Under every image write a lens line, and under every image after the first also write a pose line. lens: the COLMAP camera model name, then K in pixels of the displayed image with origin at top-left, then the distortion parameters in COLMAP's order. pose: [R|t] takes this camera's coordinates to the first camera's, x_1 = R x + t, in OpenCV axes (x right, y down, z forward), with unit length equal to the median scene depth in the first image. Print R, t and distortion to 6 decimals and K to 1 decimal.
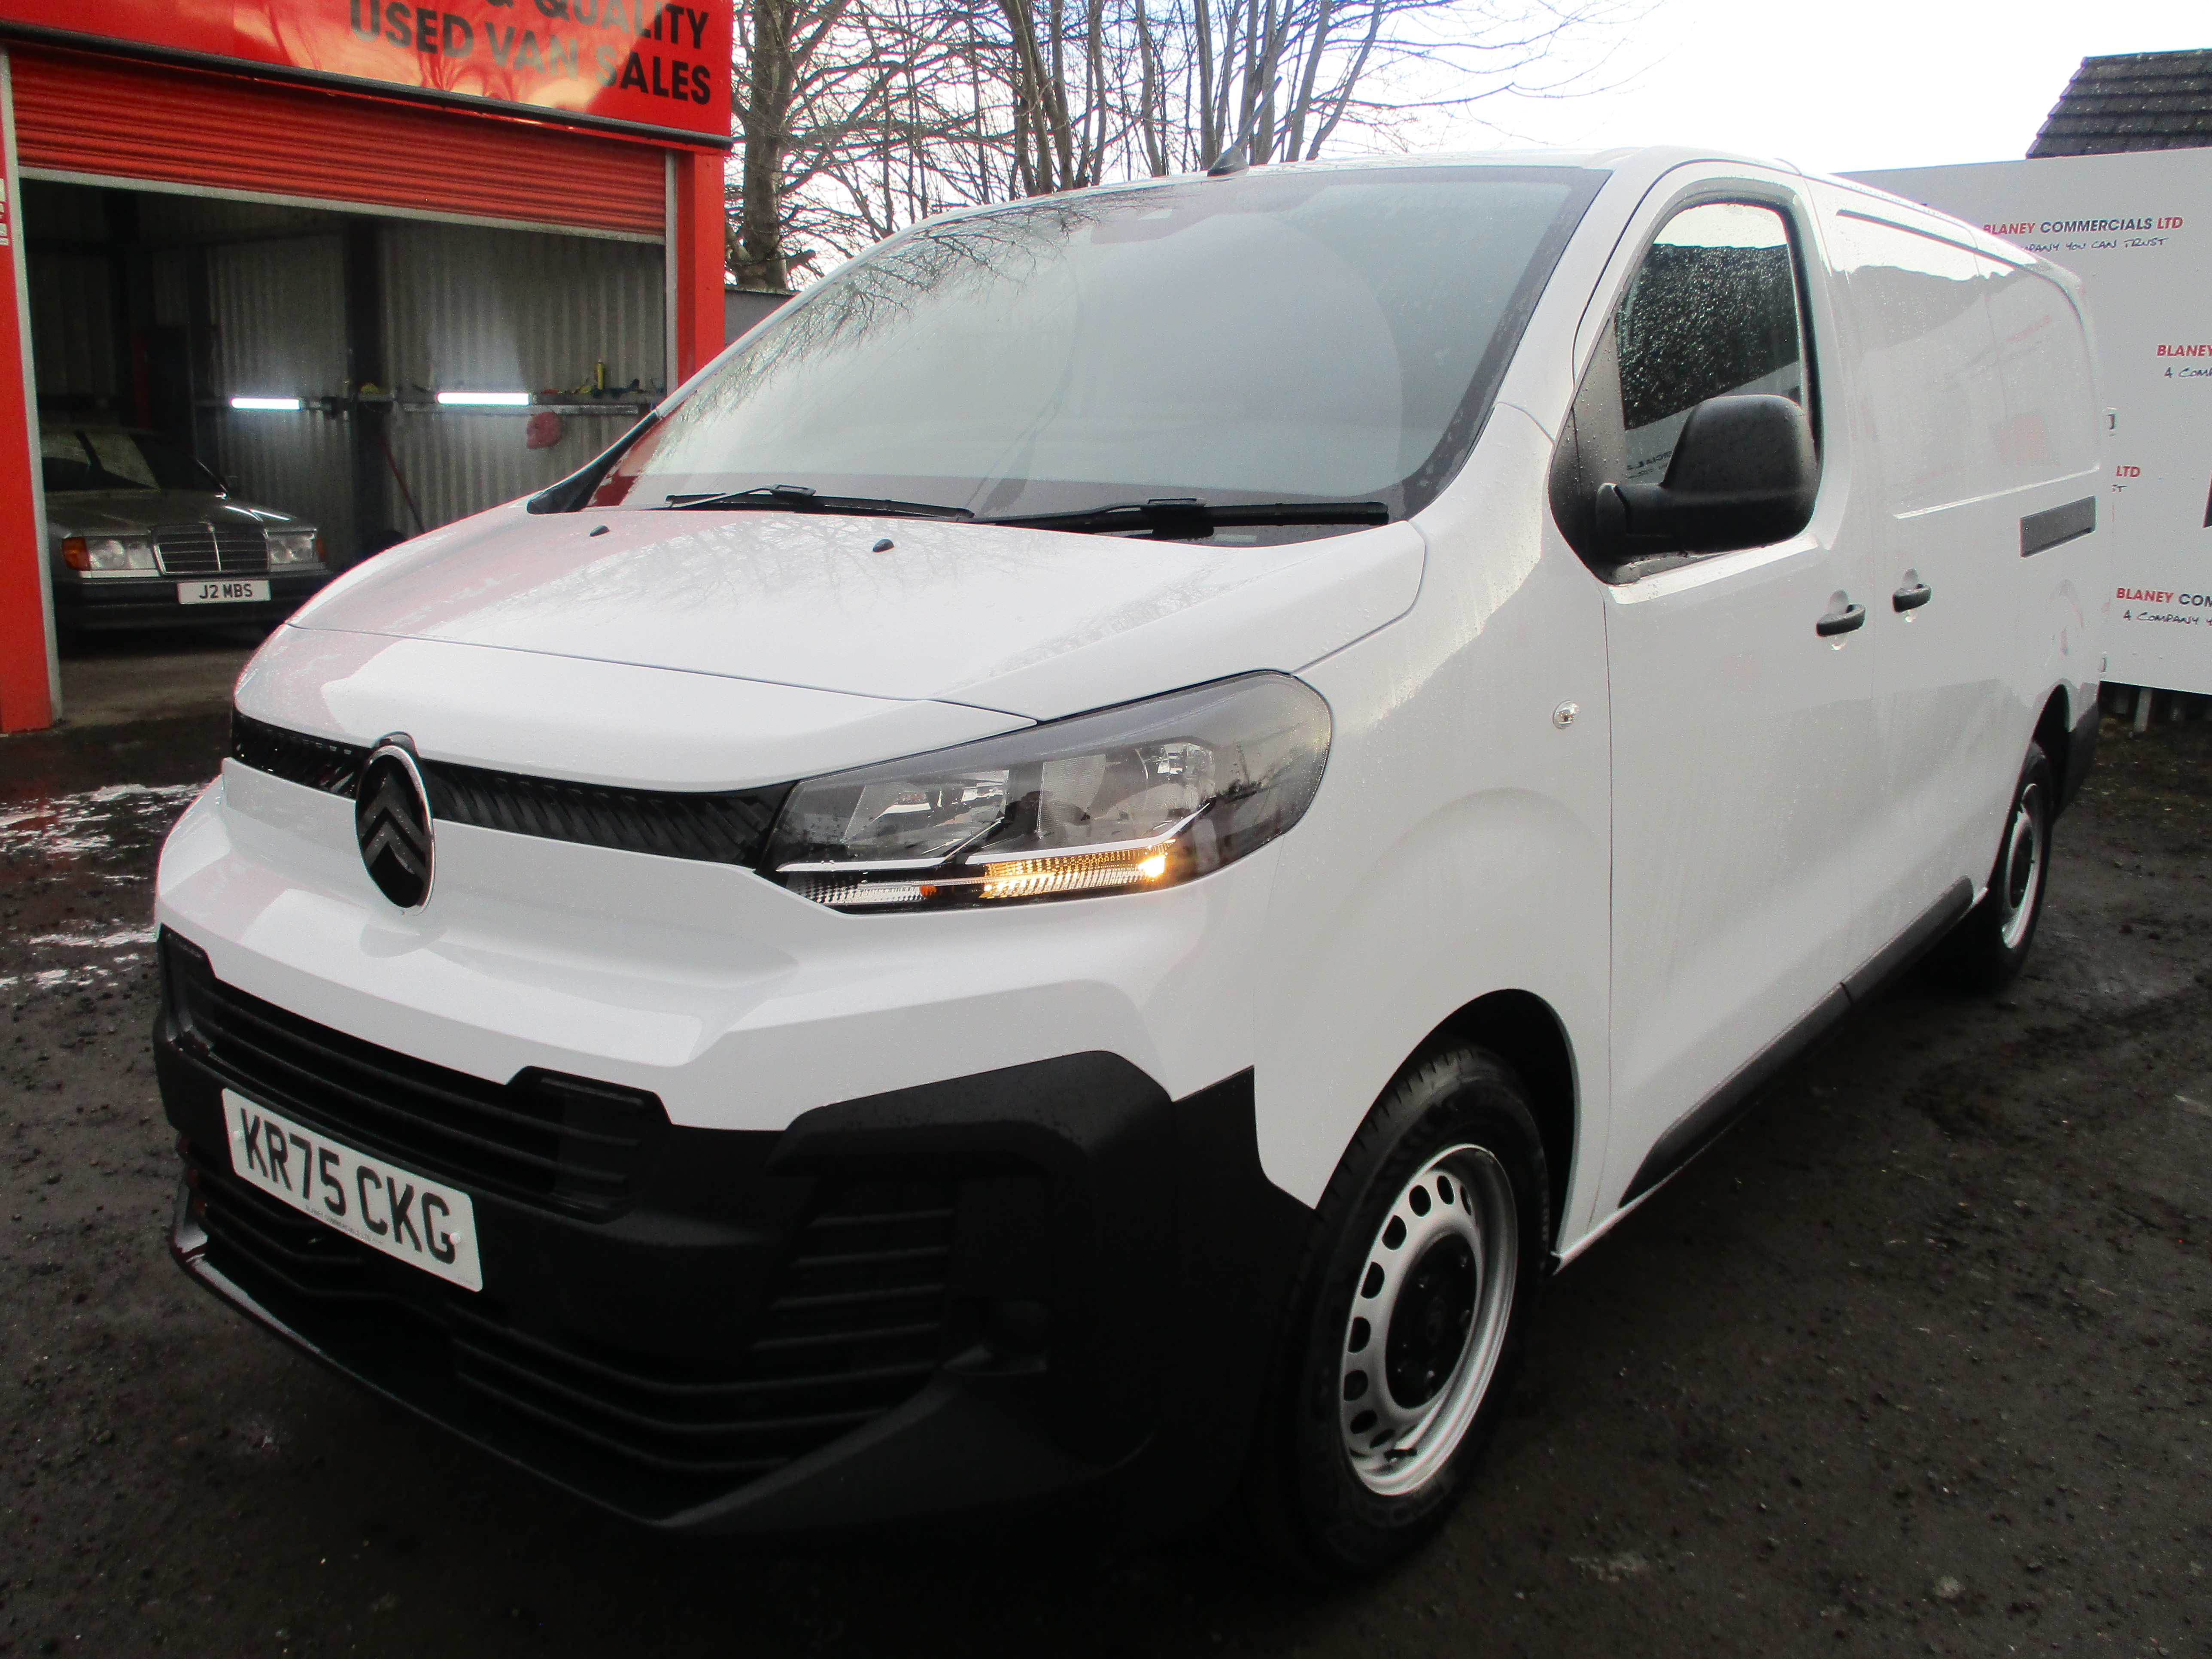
lens RADIAL K [[1830.3, 0, 1125.2], [0, 1830.3, 846.2], [0, 0, 1]] dist [0.041389, 0.002659]
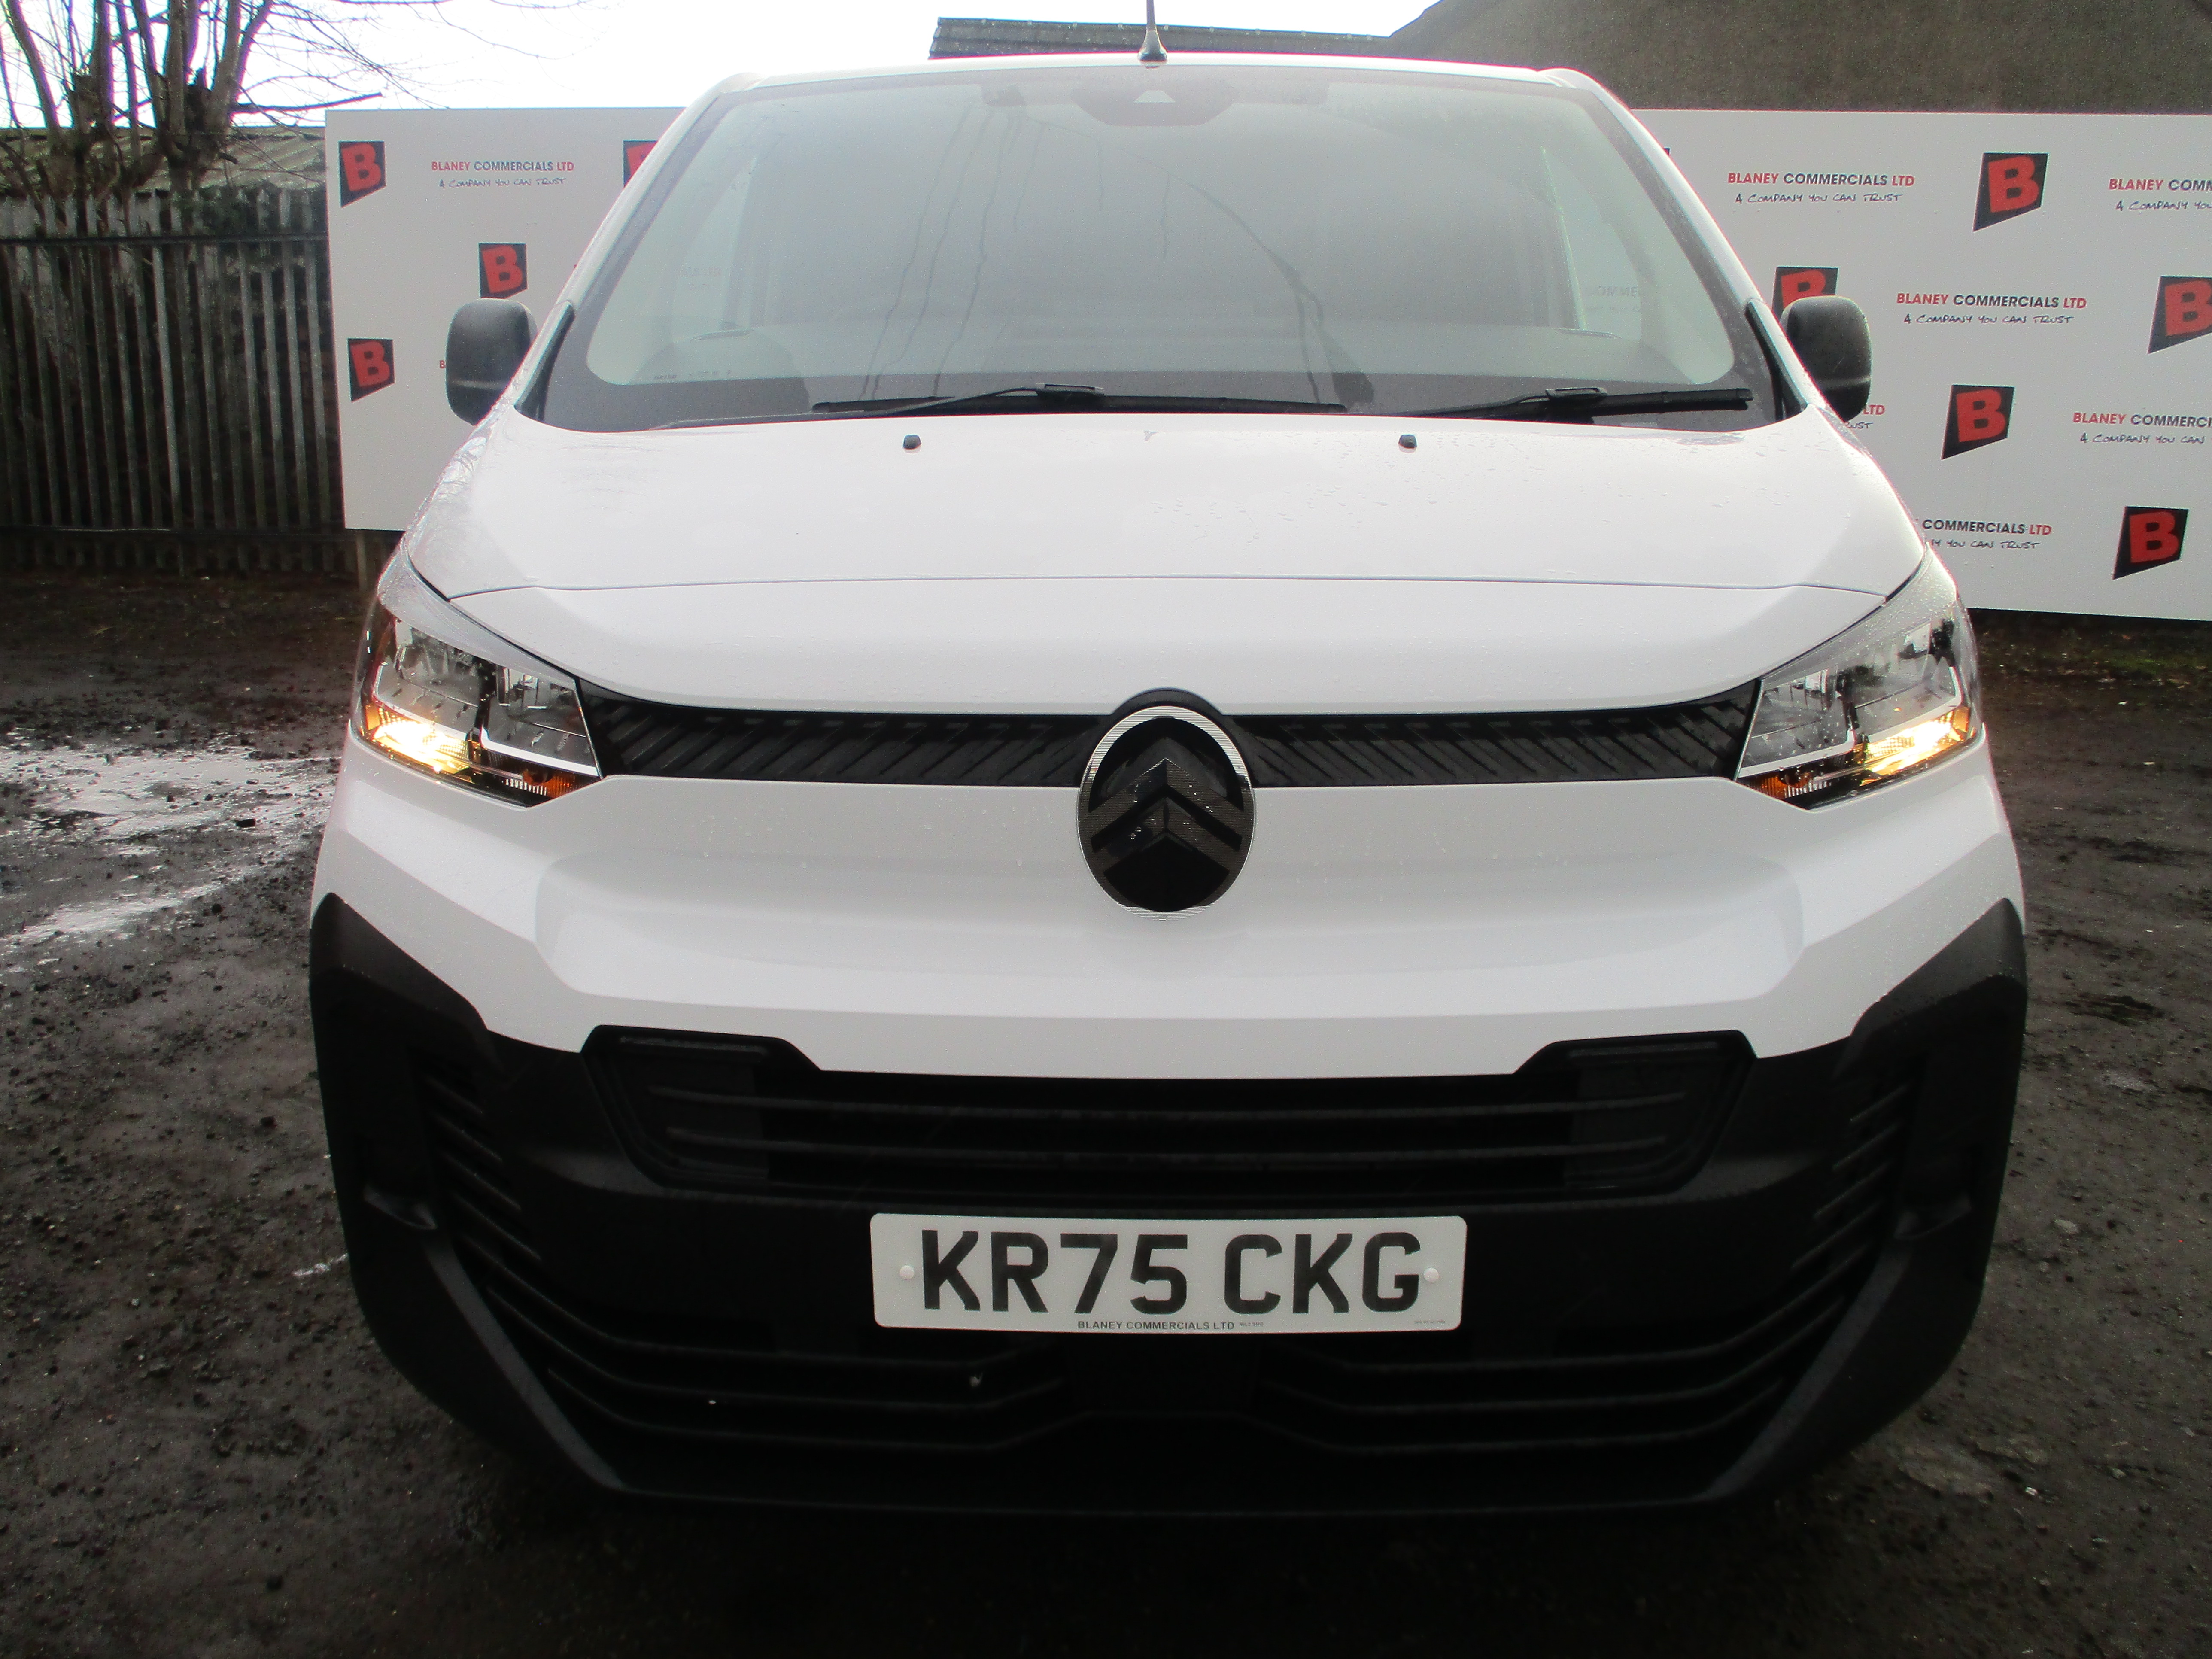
lens RADIAL K [[1830.3, 0, 1125.2], [0, 1830.3, 846.2], [0, 0, 1]] dist [0.041389, 0.002659]
pose [[0.777203, -0.151608, 0.610714, -0.908004], [0.134610, 0.988132, 0.073994, -0.056497], [-0.614684, 0.024700, 0.788387, 0.406935]]
